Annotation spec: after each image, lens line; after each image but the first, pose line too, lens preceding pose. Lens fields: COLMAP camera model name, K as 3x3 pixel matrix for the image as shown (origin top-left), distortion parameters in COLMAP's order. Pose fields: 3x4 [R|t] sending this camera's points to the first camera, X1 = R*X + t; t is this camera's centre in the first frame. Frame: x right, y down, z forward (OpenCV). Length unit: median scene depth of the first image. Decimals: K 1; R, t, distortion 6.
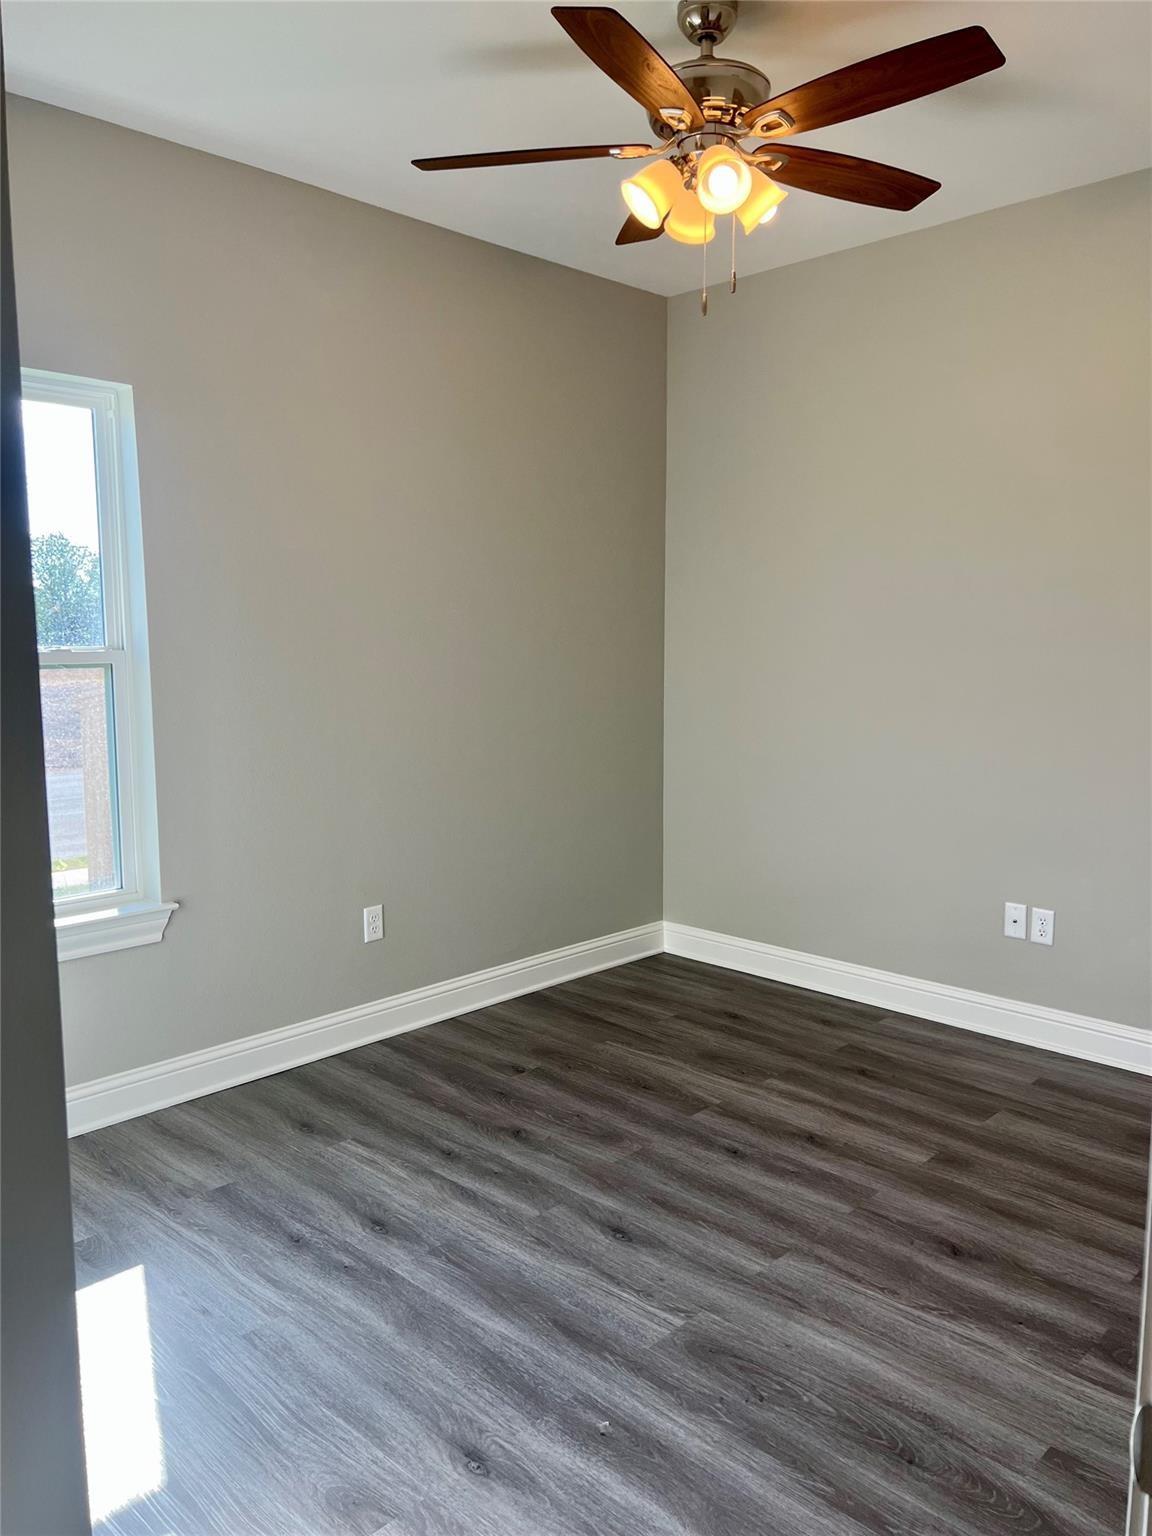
lens RADIAL K [[1150.2, 0, 579.0], [0, 1150.2, 768.0], [0, 0, 1]] dist [0.063285, -0.079385]
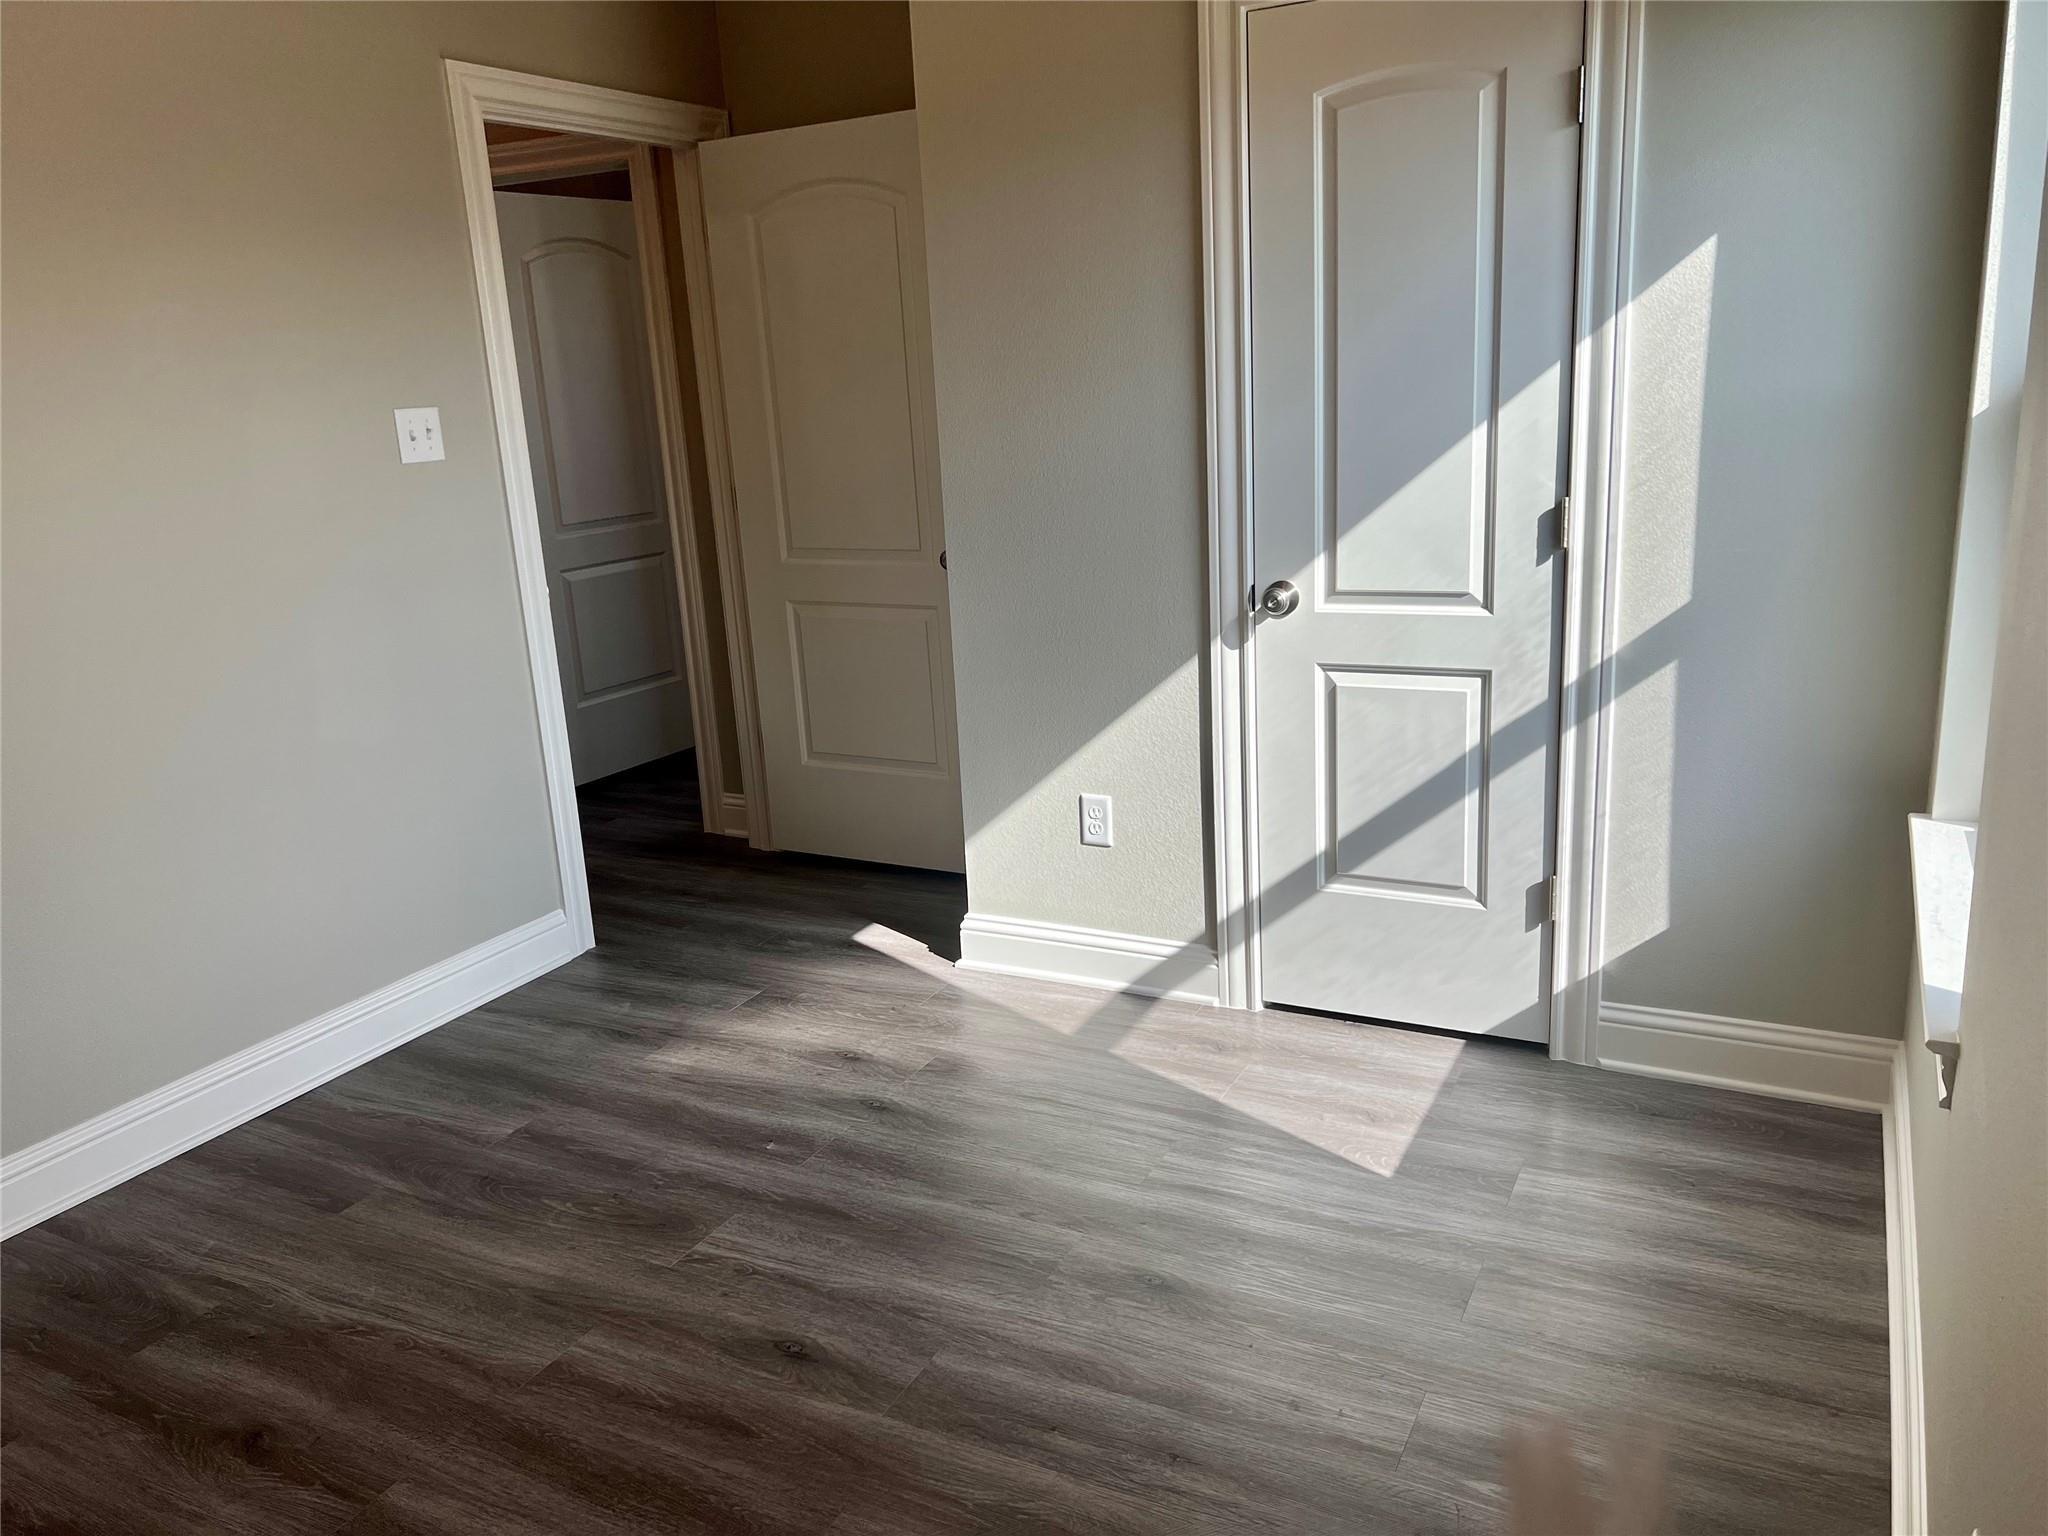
lens RADIAL K [[1533.6, 0, 1021.4], [0, 1533.6, 769.3], [0, 0, 1]] dist [0.063285, -0.079385]
pose [[-0.956250, 0.122914, -0.265479, 0.113536], [0.017304, 0.929632, 0.368083, -0.234193], [0.292040, 0.347385, -0.891087, 1.859748]]
